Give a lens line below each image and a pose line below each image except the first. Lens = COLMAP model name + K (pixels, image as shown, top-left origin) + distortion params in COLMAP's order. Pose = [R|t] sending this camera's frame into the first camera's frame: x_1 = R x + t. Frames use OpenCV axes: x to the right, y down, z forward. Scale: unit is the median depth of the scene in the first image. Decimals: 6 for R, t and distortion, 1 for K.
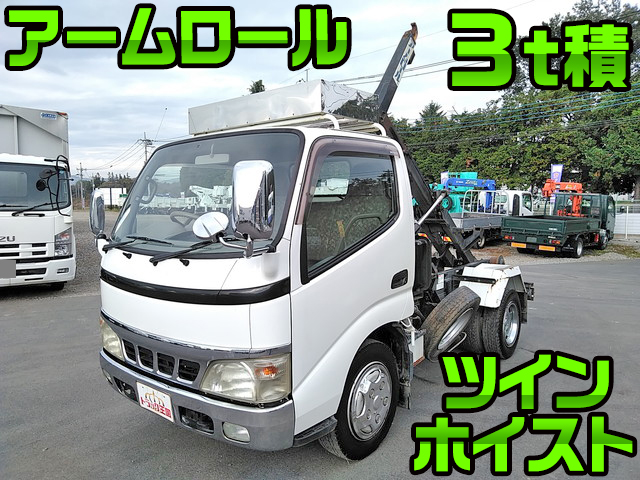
lens RADIAL K [[474.7, 0, 320.0], [0, 474.7, 240.0], [0, 0, 1]] dist [0.041575, -0.004374]
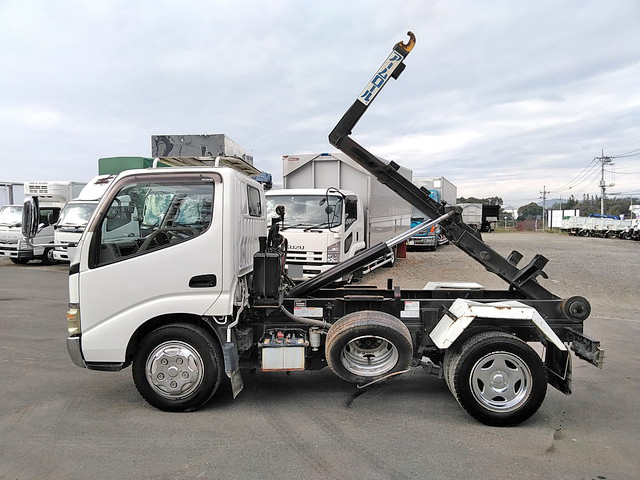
lens RADIAL K [[474.7, 0, 320.0], [0, 474.7, 240.0], [0, 0, 1]] dist [0.041575, -0.004374]
pose [[0.592150, 0.031499, -0.805212, 0.526150], [-0.068849, 0.997560, -0.011608, -0.012350], [0.802881, 0.062312, 0.592873, 0.194819]]
